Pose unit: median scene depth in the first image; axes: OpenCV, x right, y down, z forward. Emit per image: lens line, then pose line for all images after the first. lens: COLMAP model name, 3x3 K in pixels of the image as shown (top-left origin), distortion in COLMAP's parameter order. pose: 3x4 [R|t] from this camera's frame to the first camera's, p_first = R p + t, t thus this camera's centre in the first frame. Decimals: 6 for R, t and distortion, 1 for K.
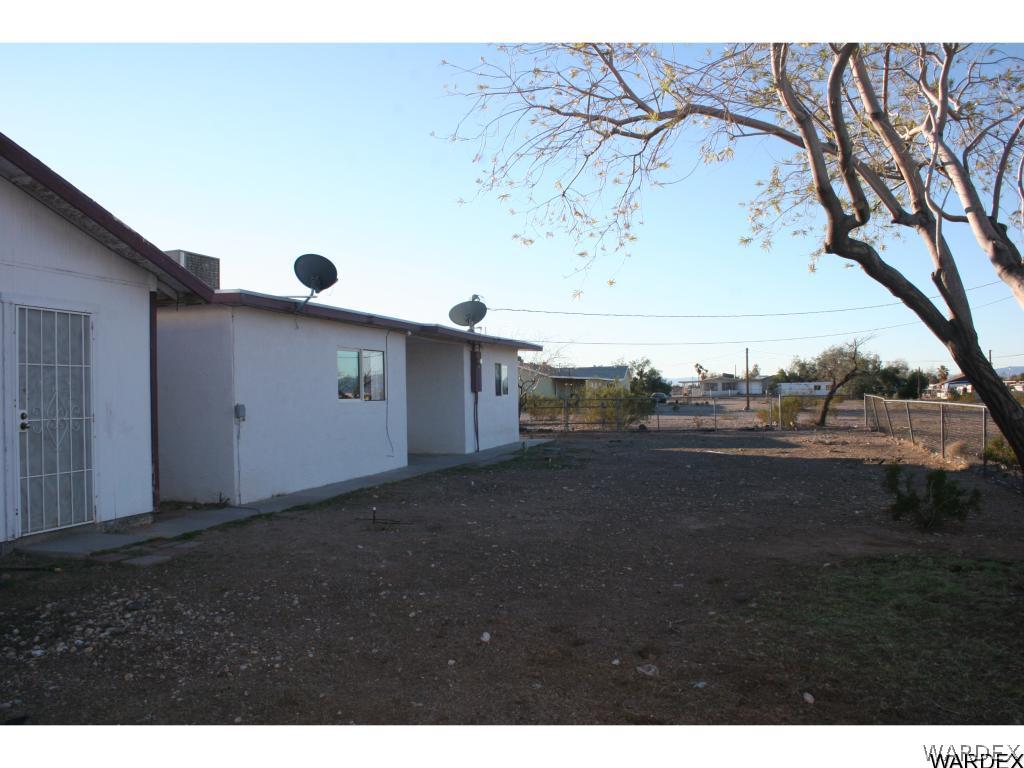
lens RADIAL K [[847.2, 0, 499.1], [0, 847.2, 381.9], [0, 0, 1]] dist [-0.154321, 0.131244]
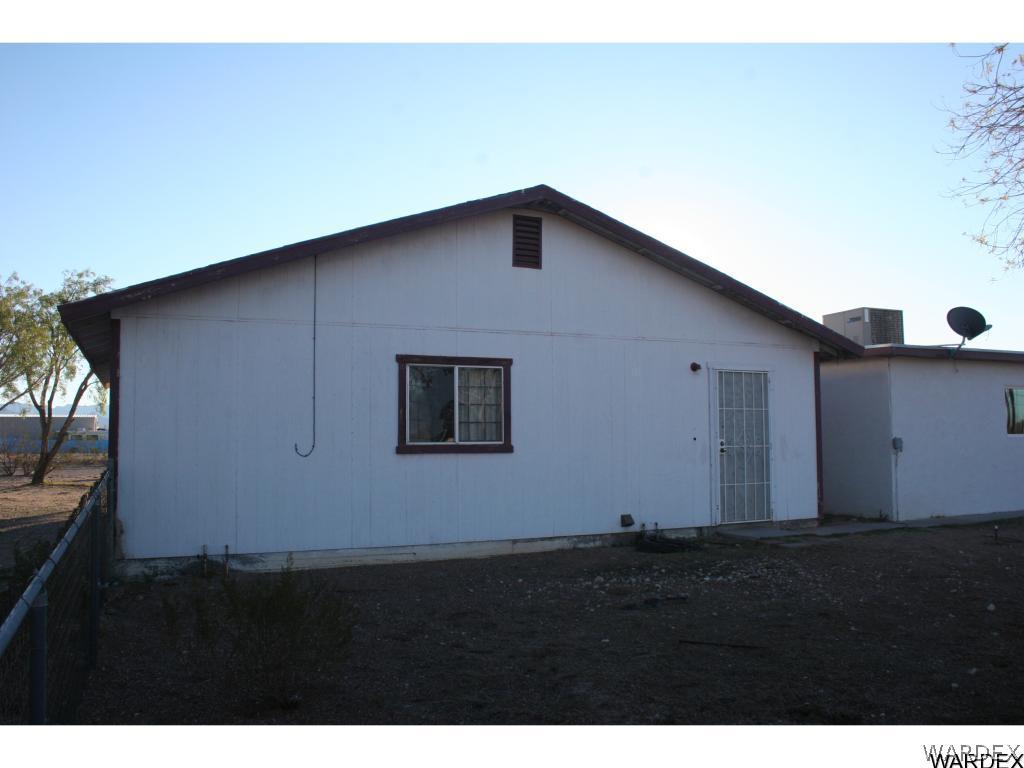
lens RADIAL K [[847.2, 0, 499.1], [0, 847.2, 381.9], [0, 0, 1]] dist [-0.154321, 0.131244]
pose [[0.653972, -0.038023, -0.755562, 0.252084], [0.004575, 0.998917, -0.046310, -0.001484], [0.756505, 0.026829, 0.653438, -0.253768]]
